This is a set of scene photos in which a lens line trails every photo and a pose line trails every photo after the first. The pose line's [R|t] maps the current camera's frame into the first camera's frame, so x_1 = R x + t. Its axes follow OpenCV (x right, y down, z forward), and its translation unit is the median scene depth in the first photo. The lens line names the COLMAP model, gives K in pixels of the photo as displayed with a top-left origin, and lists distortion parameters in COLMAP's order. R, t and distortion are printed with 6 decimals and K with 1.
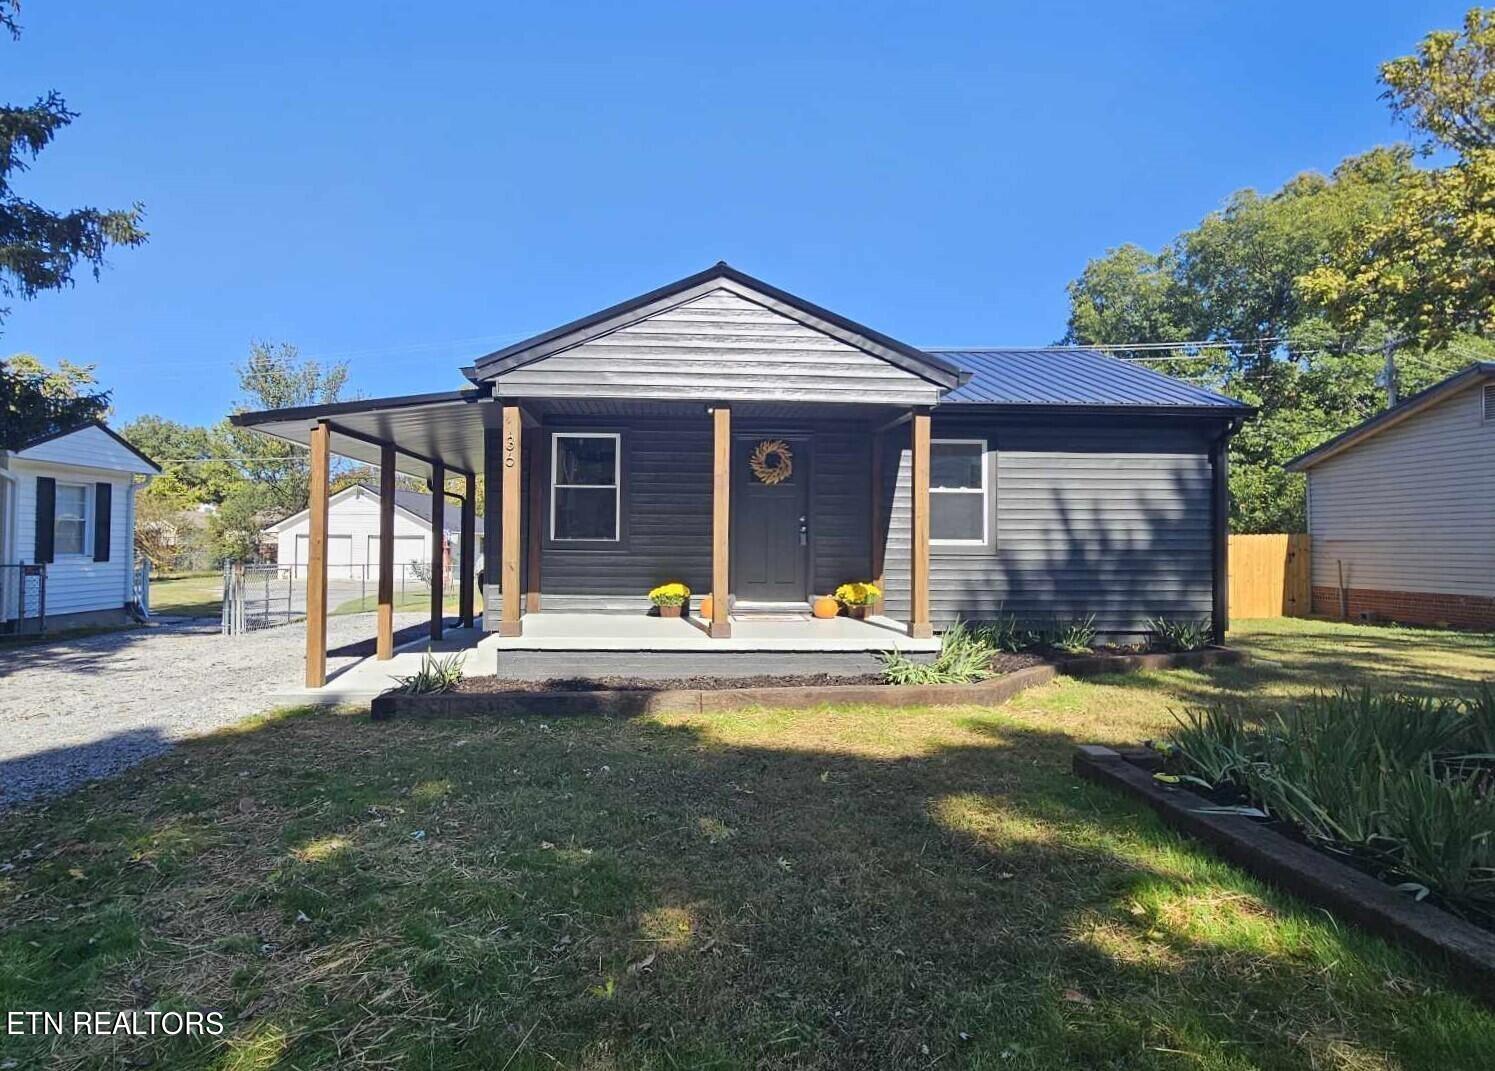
lens RADIAL K [[825.6, 0, 704.8], [0, 825.6, 537.4], [0, 0, 1]] dist [0.000549, -0.000008]
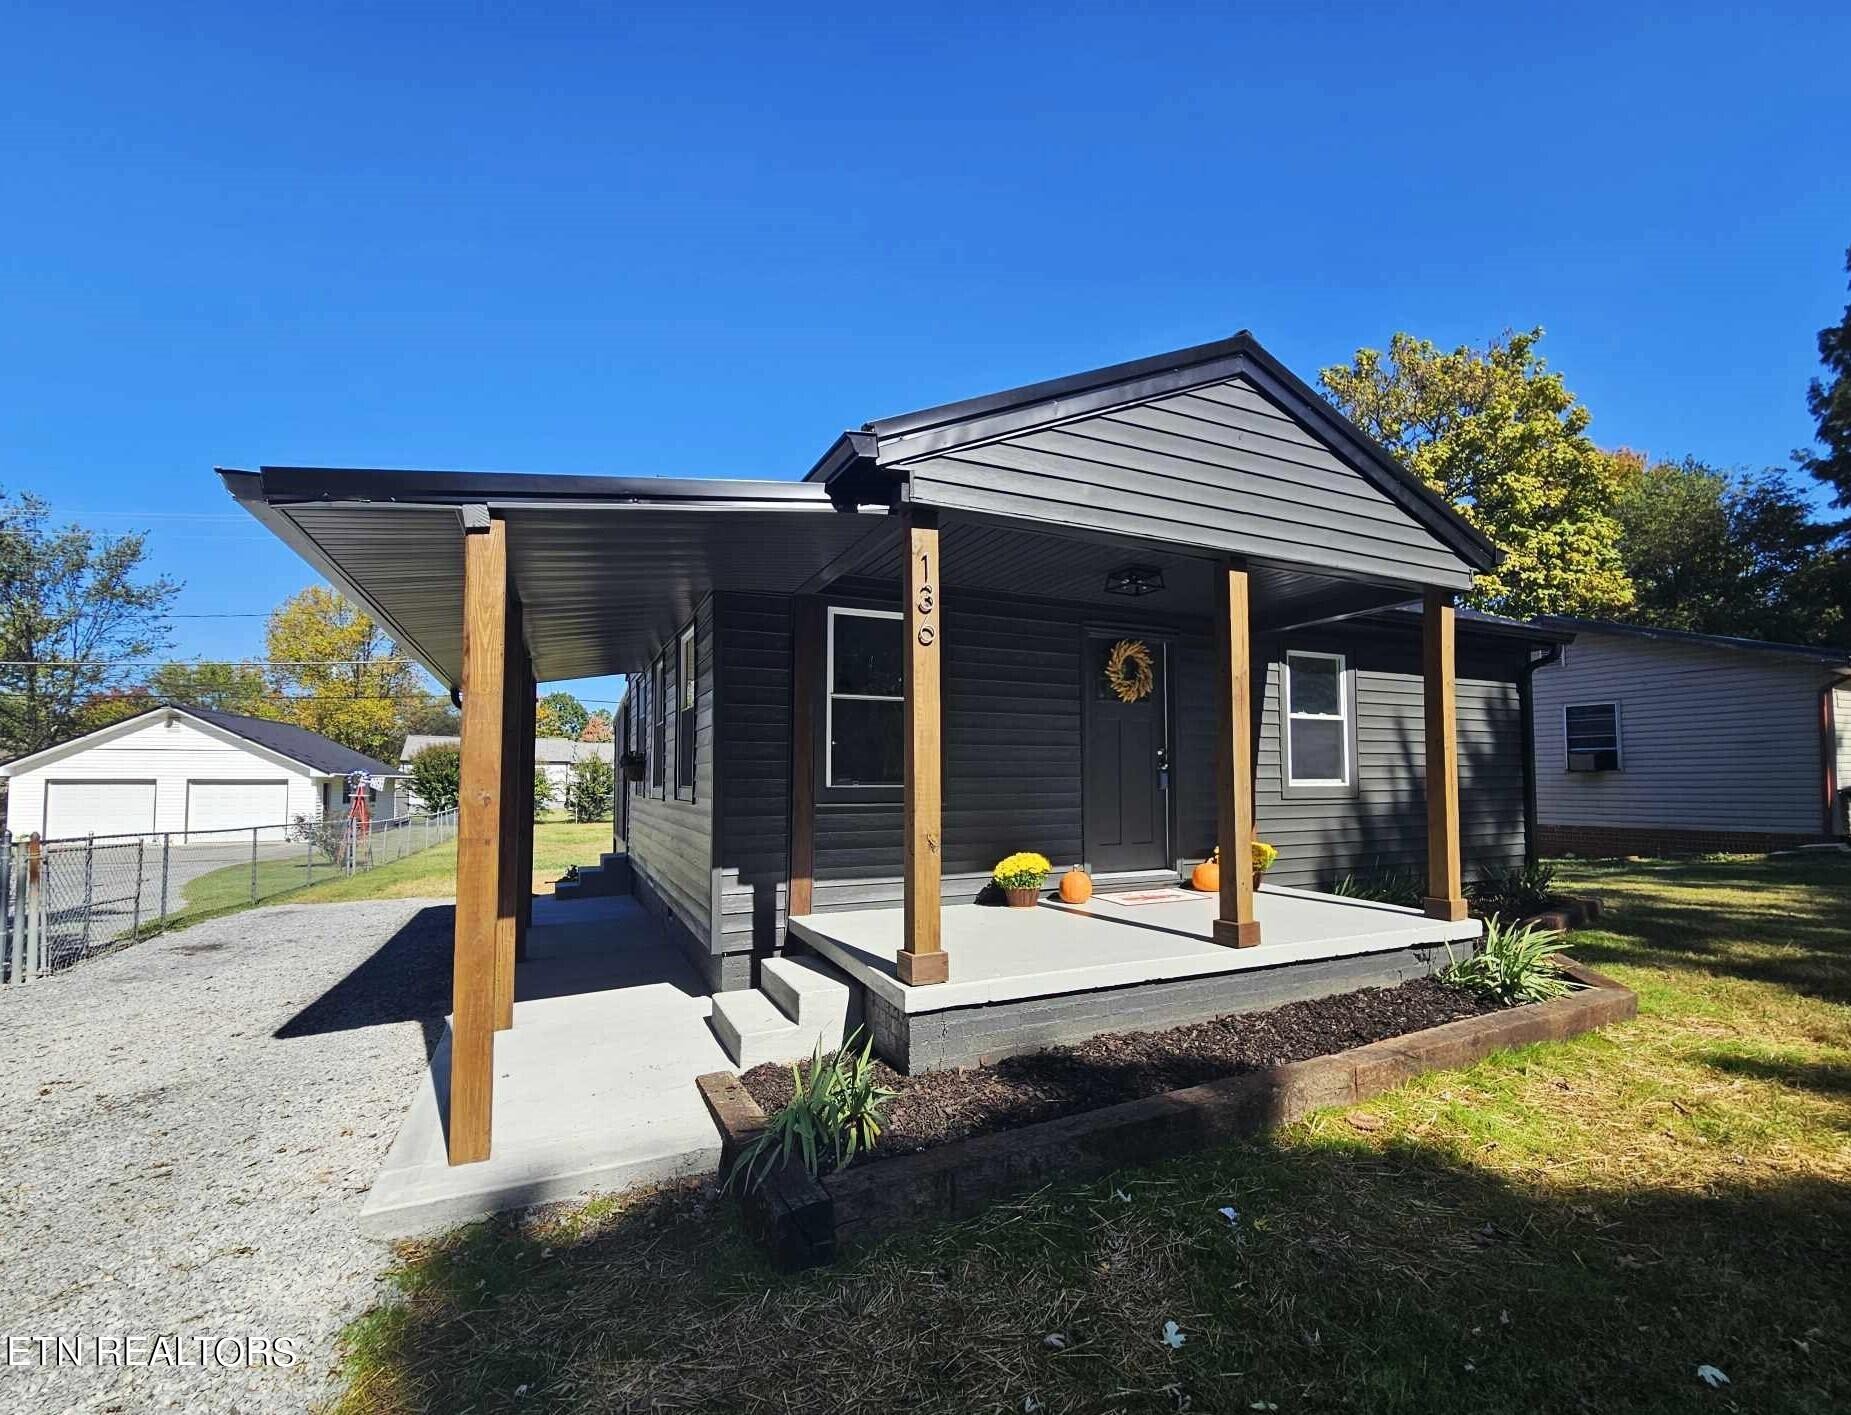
lens RADIAL K [[824.6, 0, 956.4], [0, 824.6, 745.2], [0, 0, 1]] dist [0.000549, -0.000735]
pose [[0.919798, 0.005875, 0.392348, -0.322418], [0.008780, 0.999329, -0.035547, -0.004761], [-0.392294, 0.036141, 0.919130, 0.411283]]
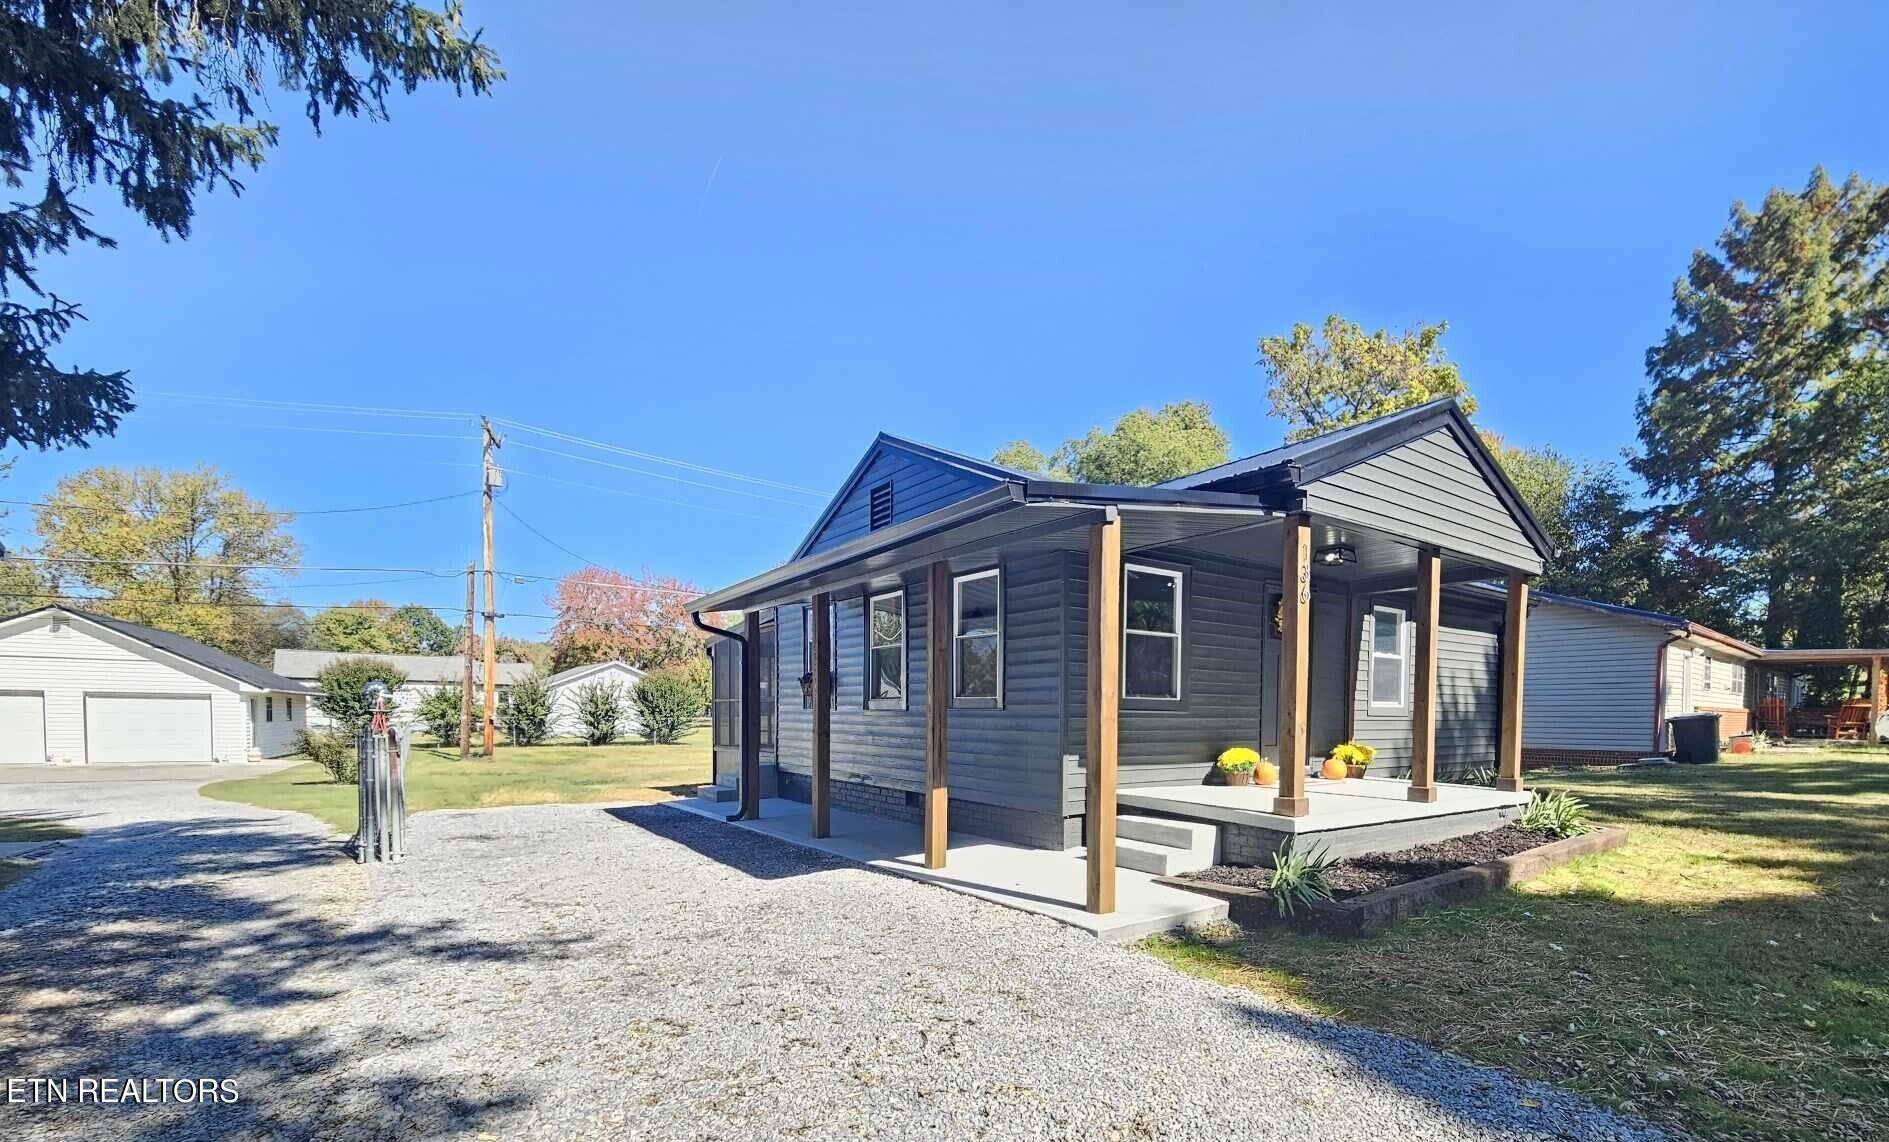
lens RADIAL K [[823.6, 0, 1002.2], [0, 823.6, 746.3], [0, 0, 1]] dist [0.003695, -0.001205]
pose [[0.826676, -0.021806, 0.562255, -0.711896], [-0.006792, 0.998789, 0.048723, 0.011277], [-0.562637, -0.044097, 0.825527, 0.391628]]
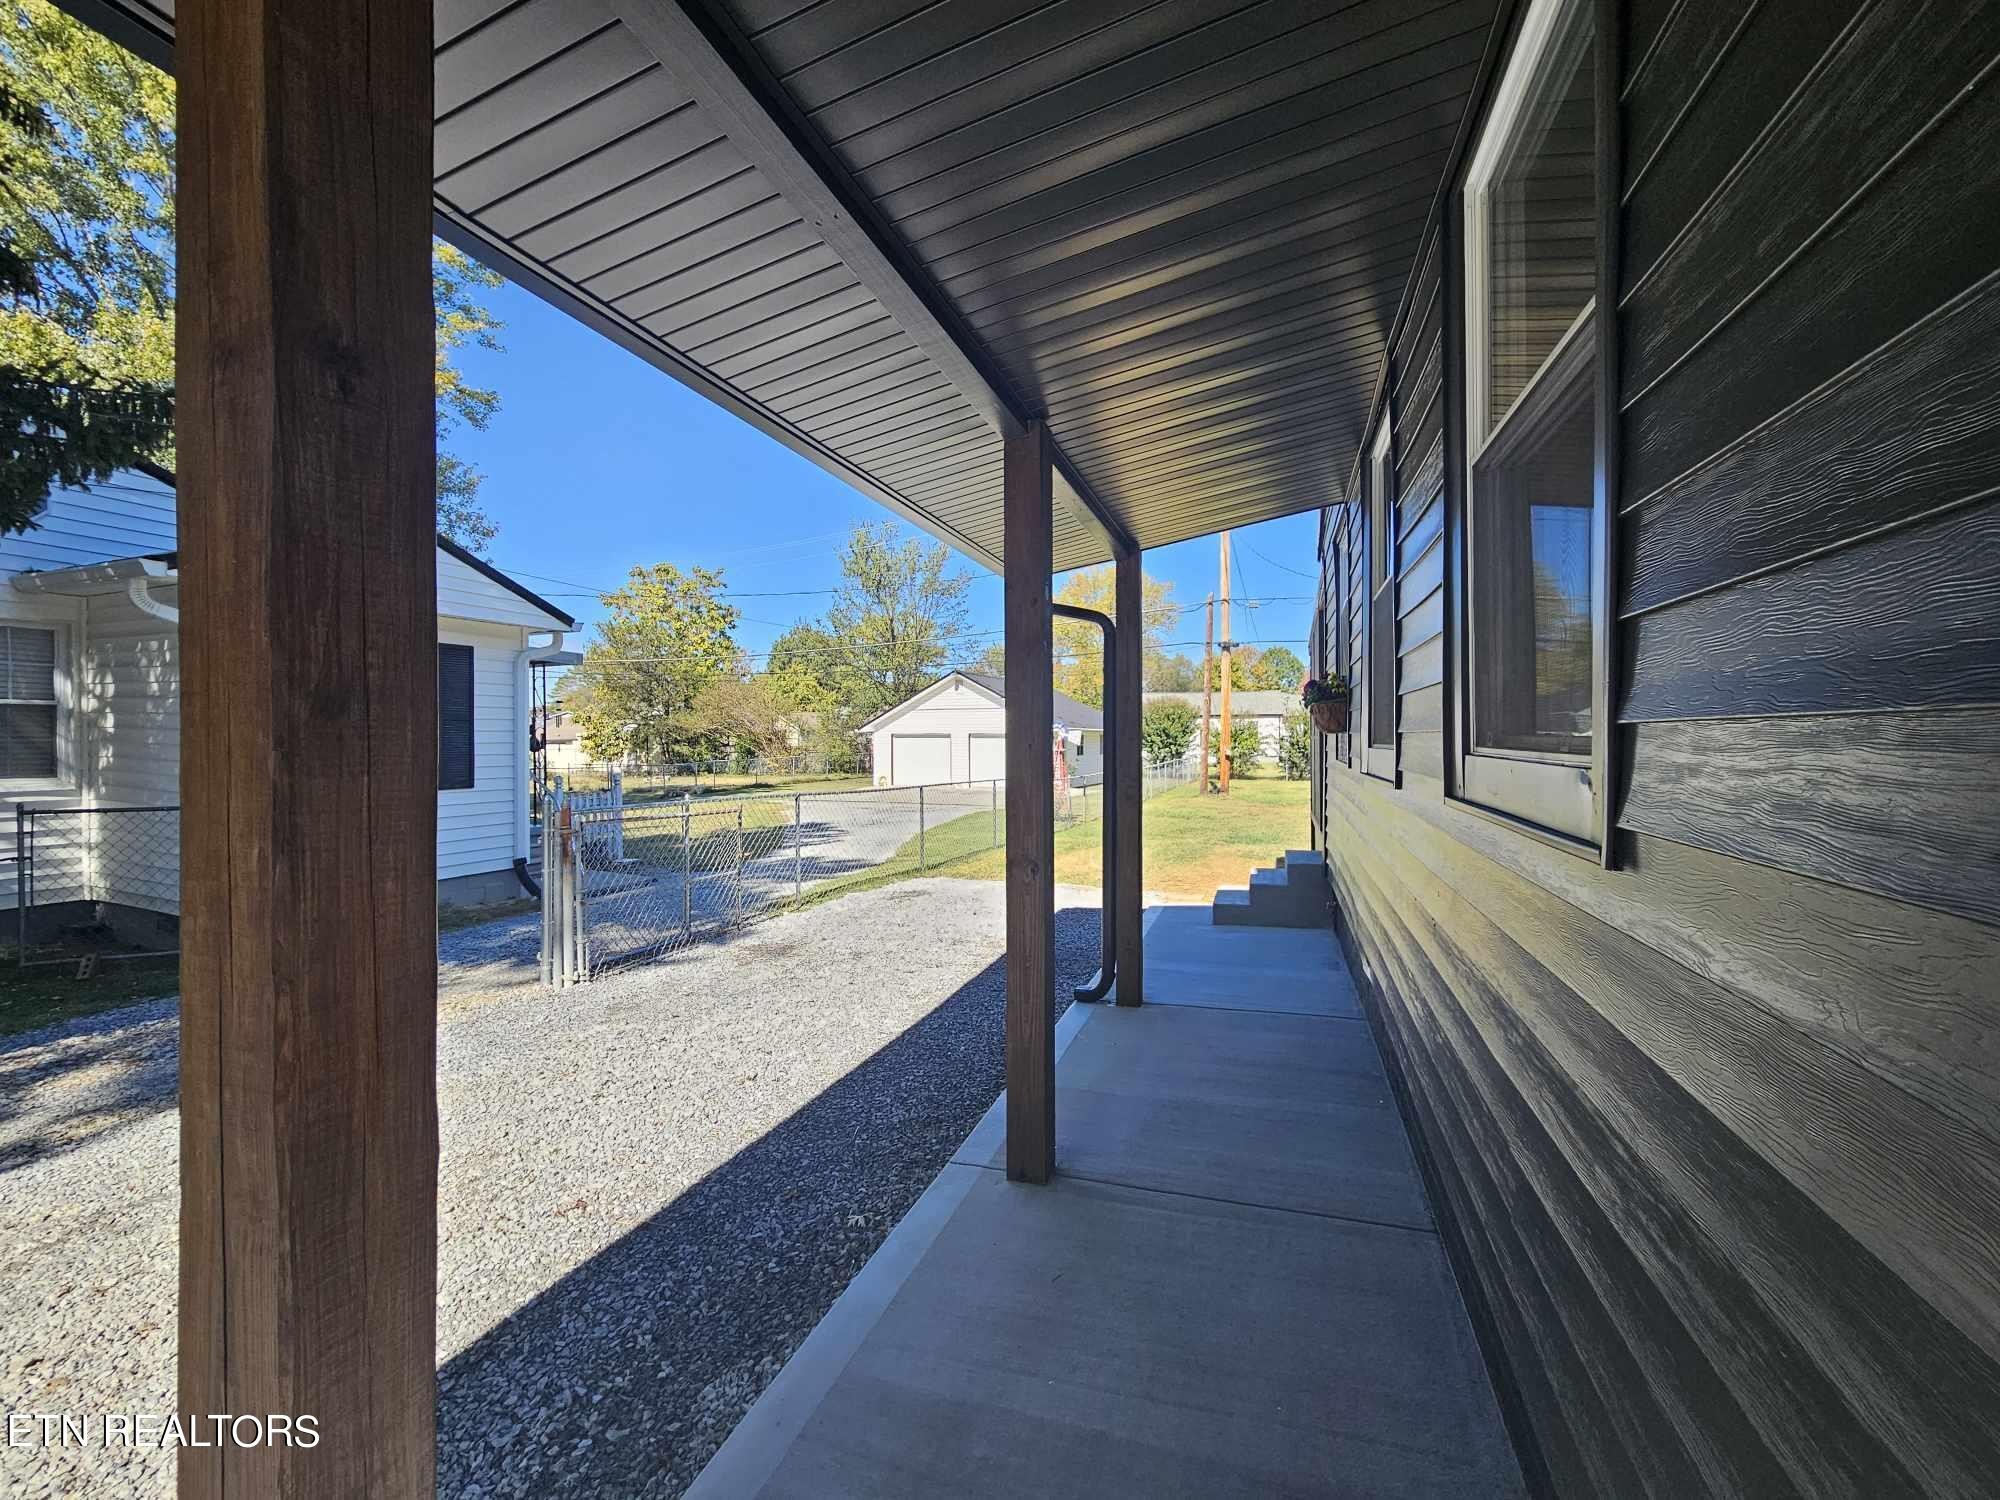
lens RADIAL K [[824.3, 0, 1007.4], [0, 824.3, 745.9], [0, 0, 1]] dist [-0.002255, 0.000899]
pose [[0.933494, -0.009403, -0.358470, -0.293274], [0.014670, 0.999821, 0.011976, -0.001004], [0.358293, -0.016438, 0.933464, 0.936630]]
